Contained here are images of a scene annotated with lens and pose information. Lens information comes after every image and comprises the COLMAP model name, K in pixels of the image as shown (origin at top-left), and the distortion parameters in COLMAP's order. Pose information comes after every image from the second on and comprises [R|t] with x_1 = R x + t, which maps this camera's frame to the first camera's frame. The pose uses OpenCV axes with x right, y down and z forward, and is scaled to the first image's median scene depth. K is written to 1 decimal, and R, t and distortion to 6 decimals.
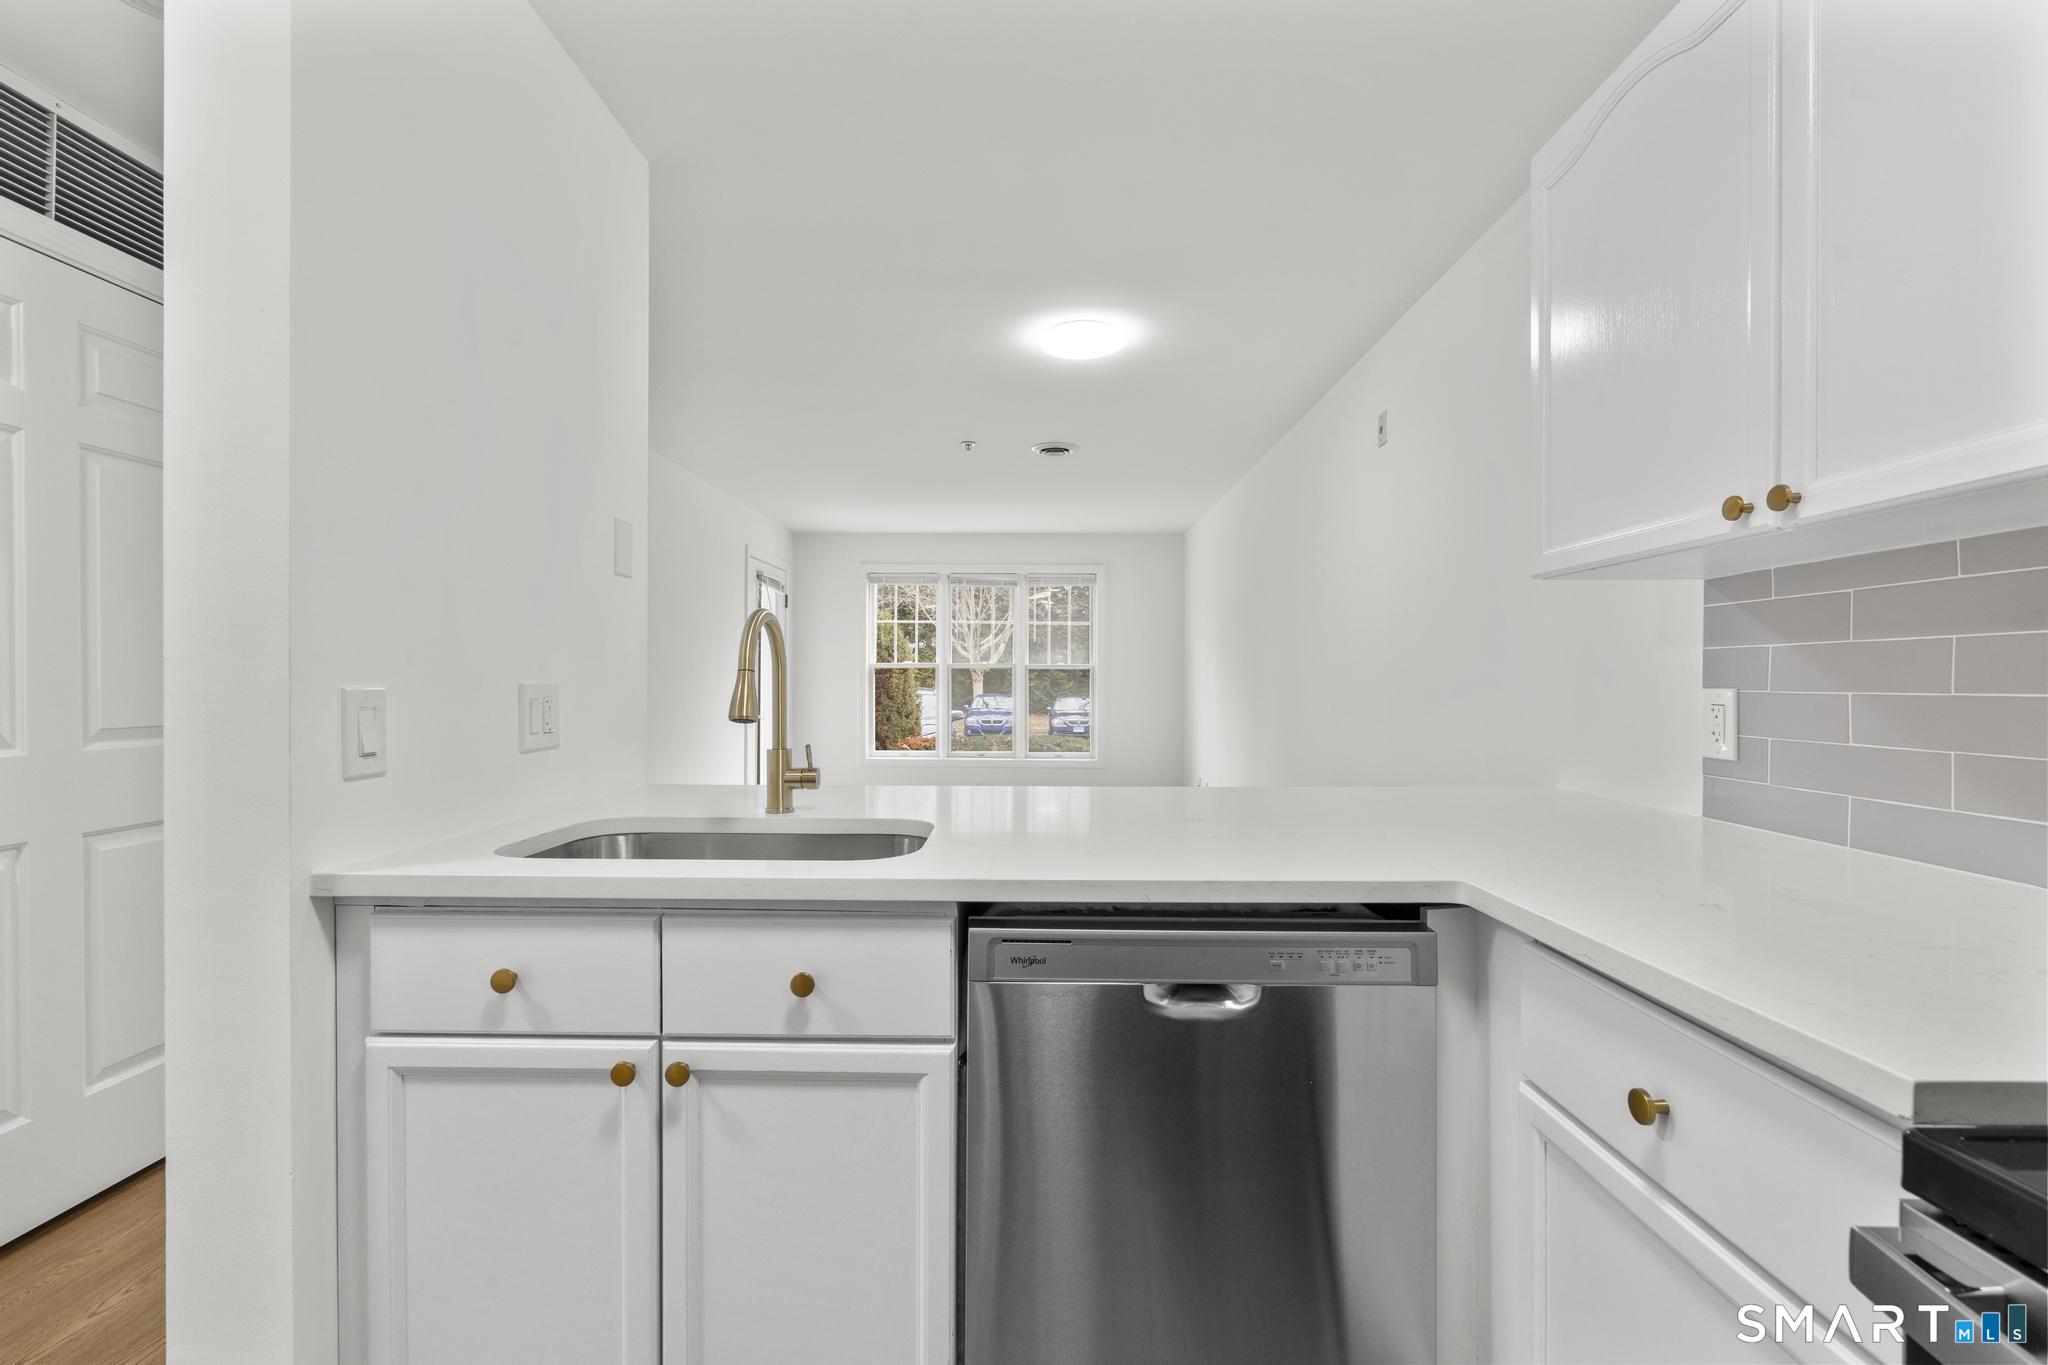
lens RADIAL K [[914.4, 0, 1025.6], [0, 914.4, 694.1], [0, 0, 1]] dist [-0.009914, 0.004670]
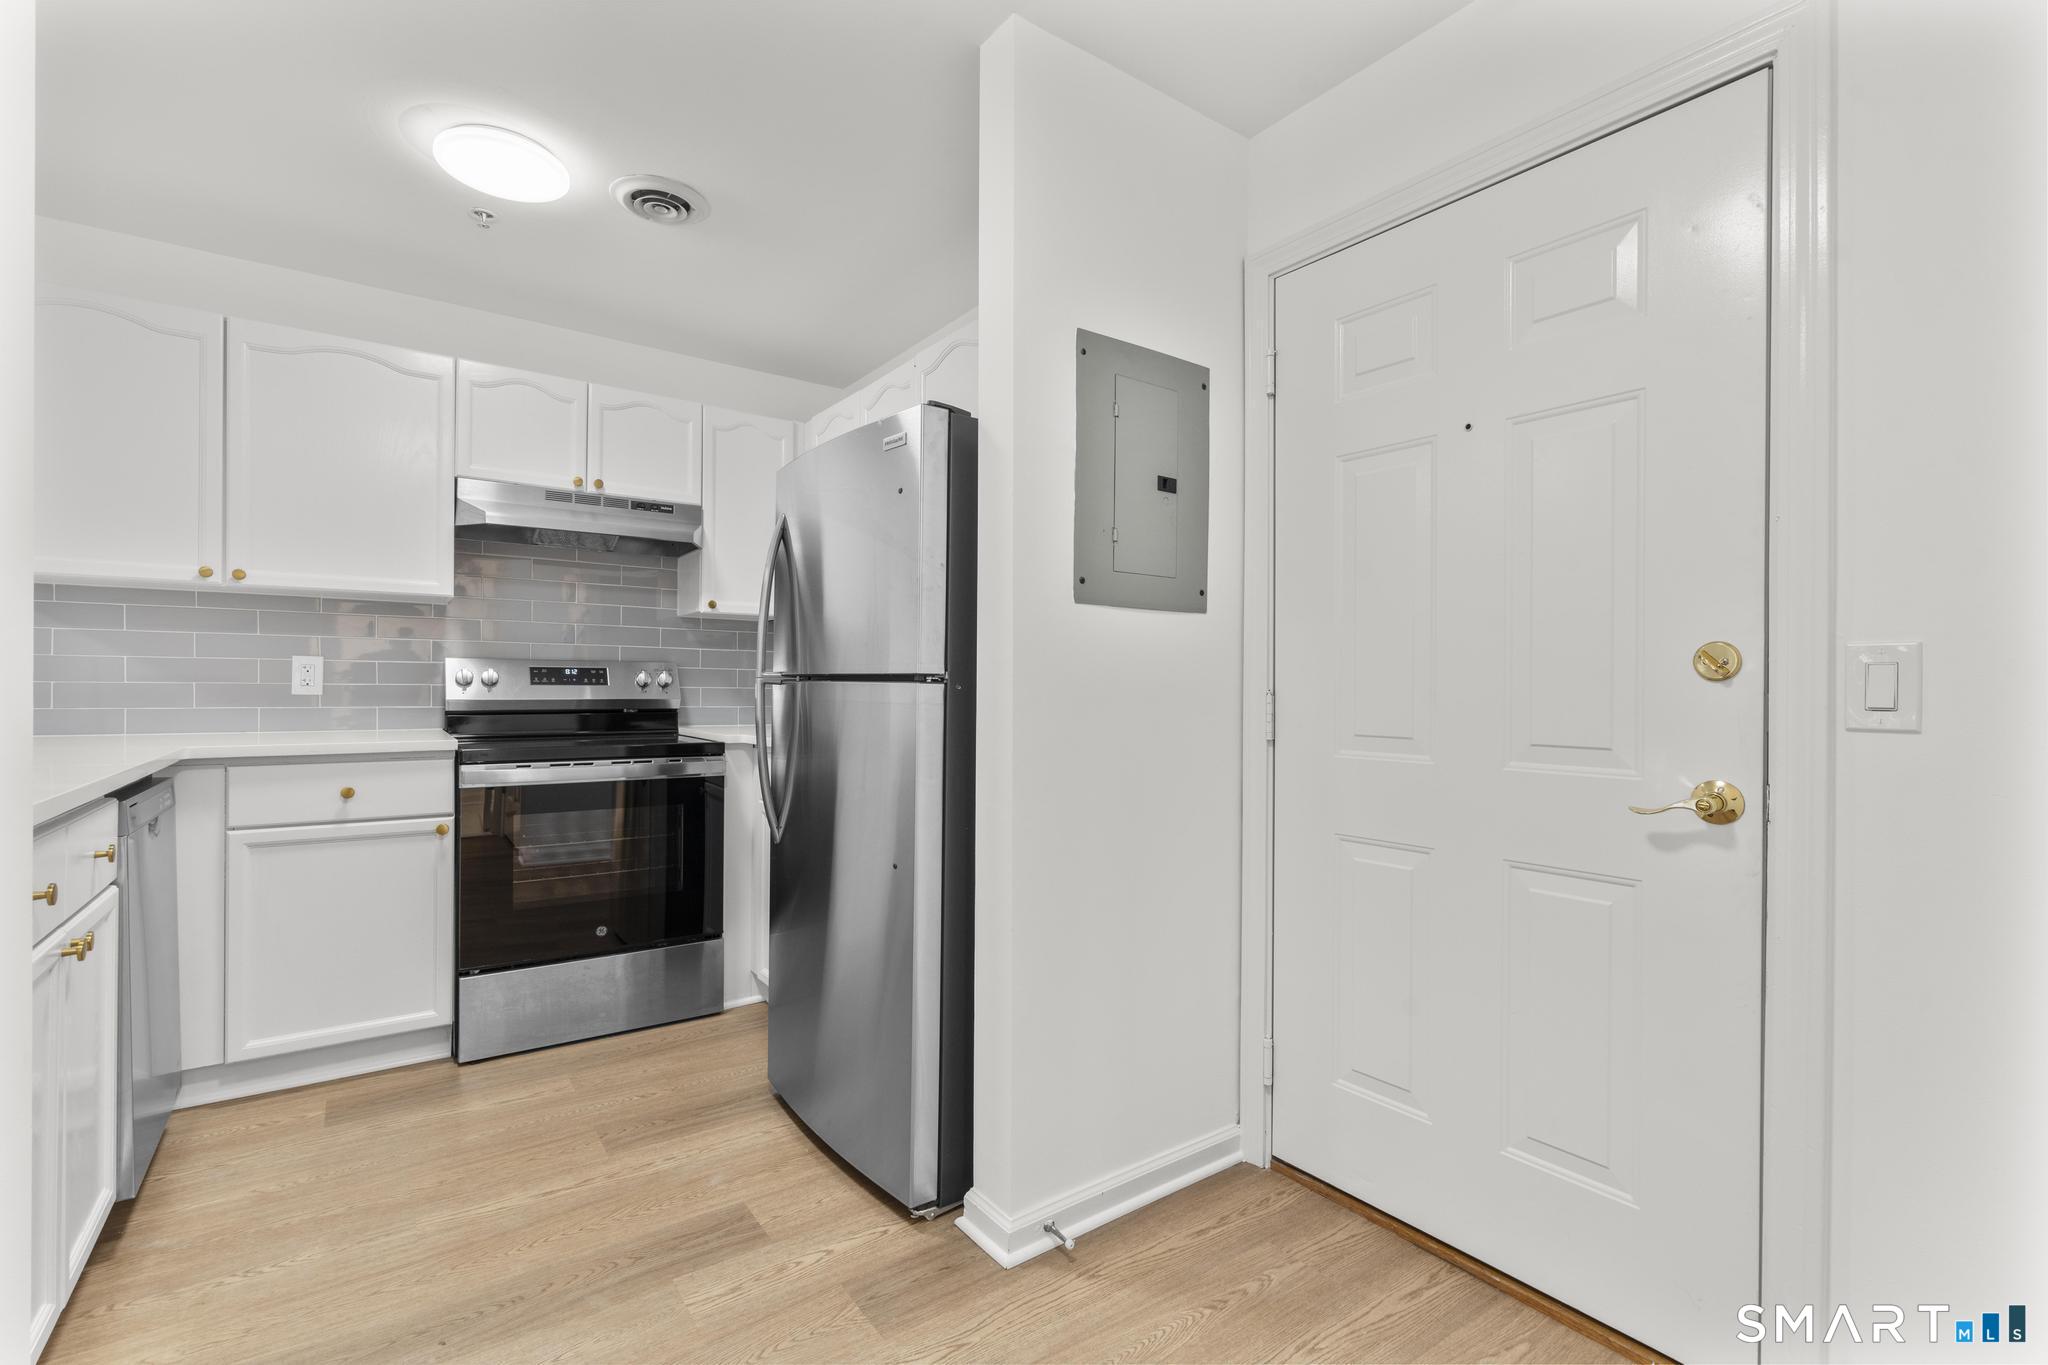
lens RADIAL K [[914.4, 0, 1021.5], [0, 914.4, 688.8], [0, 0, 1]] dist [-0.009914, 0.004670]
pose [[-0.596787, -0.009005, 0.802349, -0.314776], [0.001025, 0.999928, 0.011986, 0.008081], [-0.802399, 0.007975, -0.596735, 0.104480]]
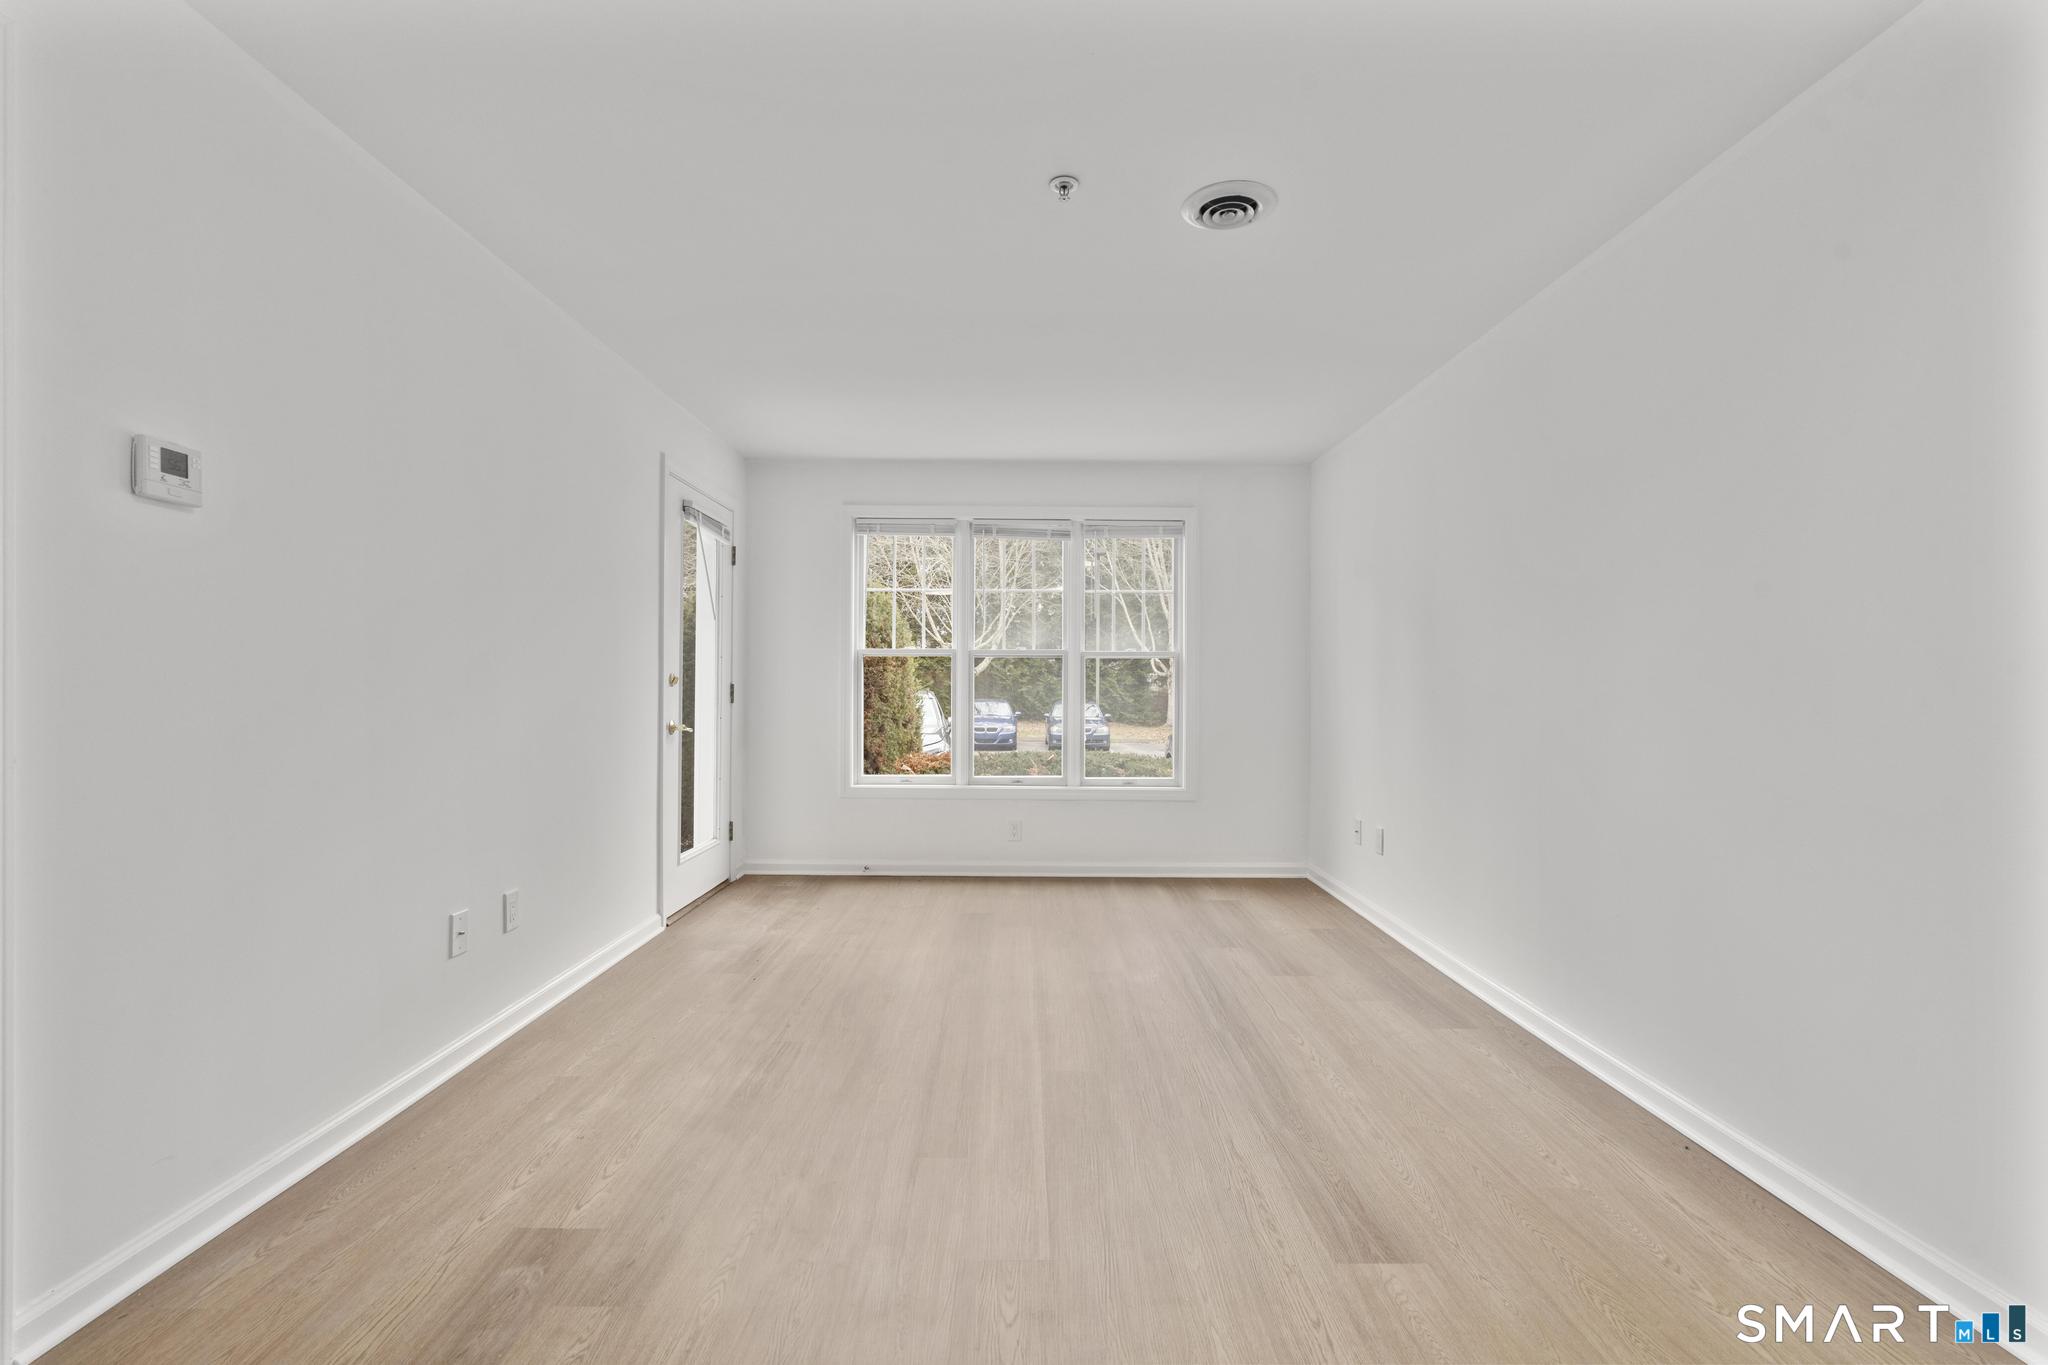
lens RADIAL K [[914.4, 0, 1023.5], [0, 914.4, 683.6], [0, 0, 1]] dist [-0.009914, 0.004670]
pose [[0.999827, 0.001056, 0.018583, -0.056446], [-0.000706, 0.999822, -0.018834, 0.005544], [-0.018600, 0.018818, 0.999650, 0.304336]]
